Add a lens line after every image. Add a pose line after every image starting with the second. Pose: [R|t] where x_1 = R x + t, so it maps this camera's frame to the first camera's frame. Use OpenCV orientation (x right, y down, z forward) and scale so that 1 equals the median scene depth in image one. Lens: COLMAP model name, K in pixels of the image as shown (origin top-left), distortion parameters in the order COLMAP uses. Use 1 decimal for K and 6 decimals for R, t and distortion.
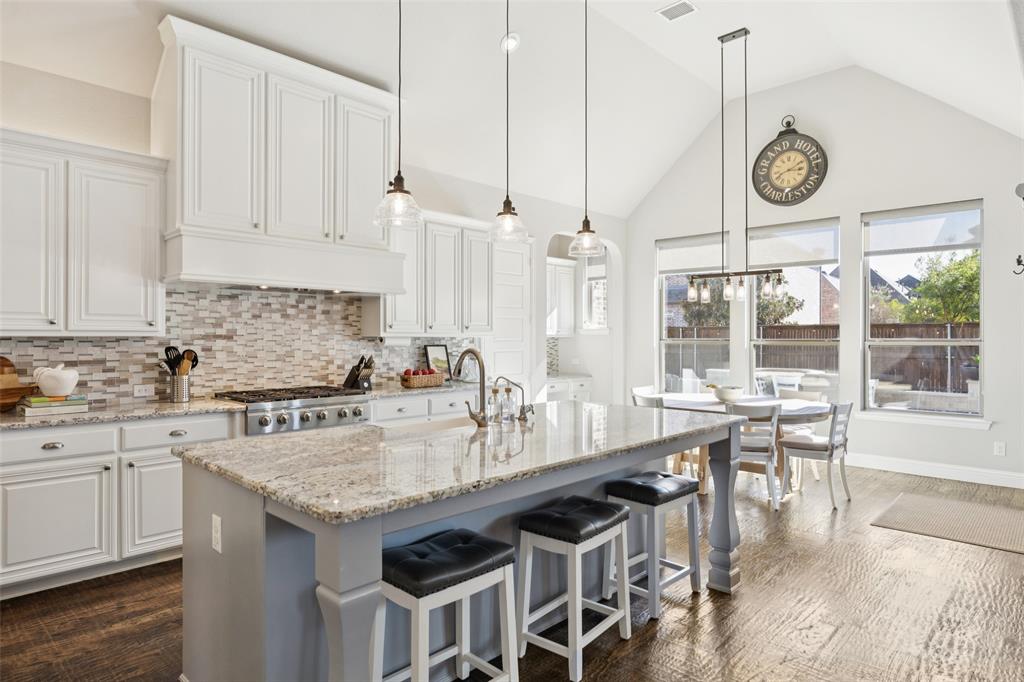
lens RADIAL K [[618.6, 0, 507.4], [0, 618.6, 328.9], [0, 0, 1]] dist [0.019947, -0.000835]
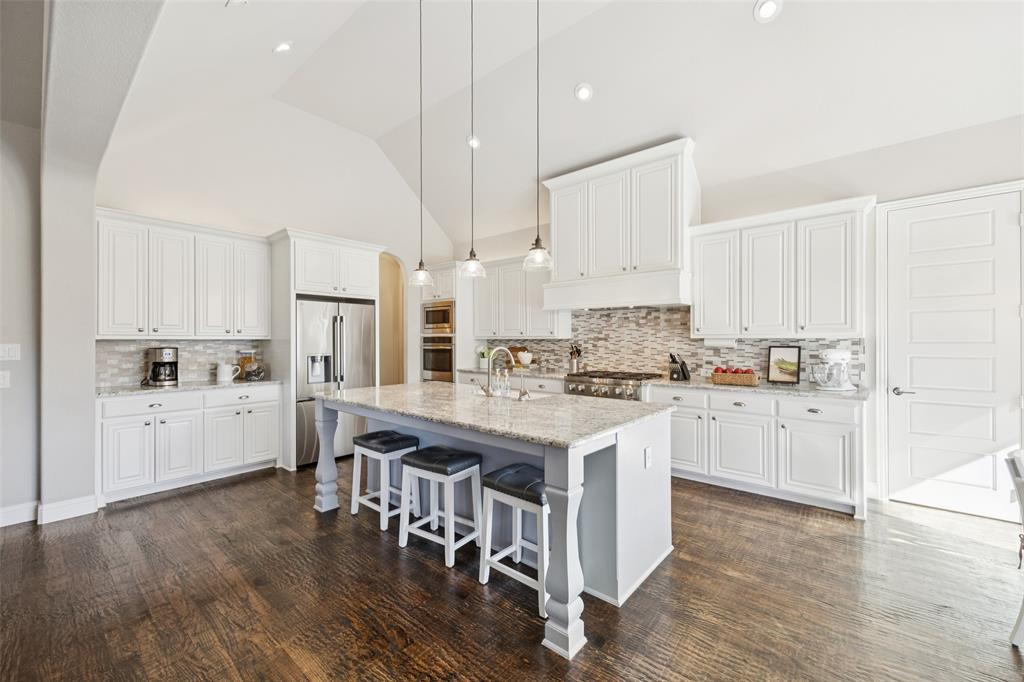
lens RADIAL K [[413.7, 0, 512.0], [0, 413.7, 341.0], [0, 0, 1]] dist [-0.000166, 0.000009]
pose [[0.050565, 0.002898, -0.998717, 0.655960], [0.018361, 0.999824, 0.003830, 0.009327], [0.998552, -0.018531, 0.050502, 0.671897]]
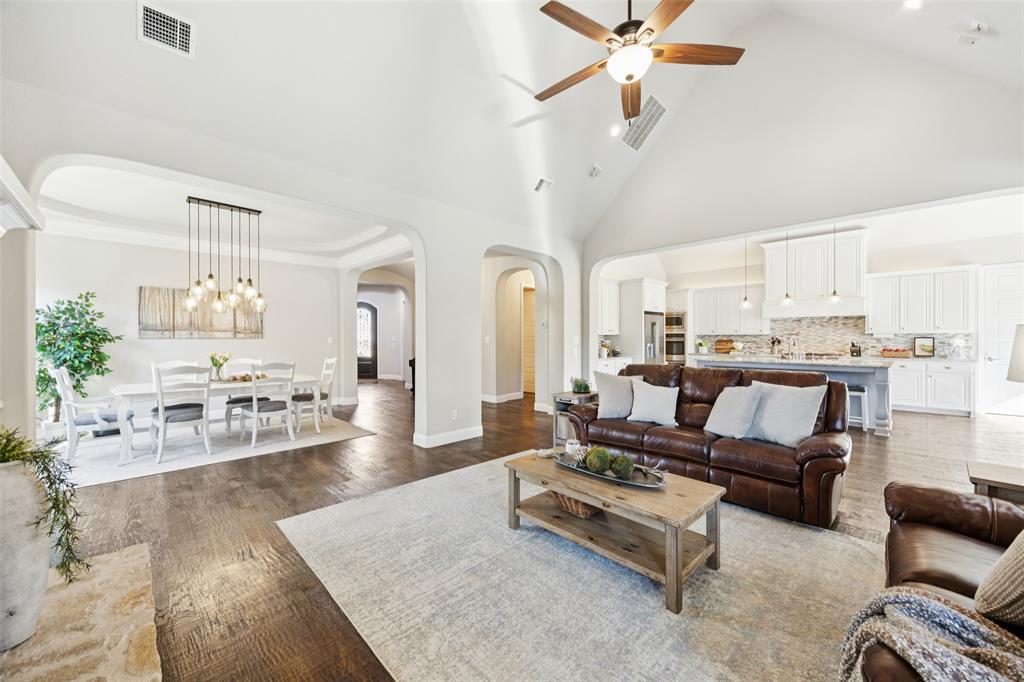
lens RADIAL K [[389.8, 0, 512.0], [0, 389.8, 341.0], [0, 0, 1]] dist [-0.000592, -0.000199]
pose [[-0.036605, 0.009171, -0.999288, 1.422846], [0.021028, 0.999744, 0.008404, 0.000391], [0.999109, -0.020705, -0.036789, -0.282064]]
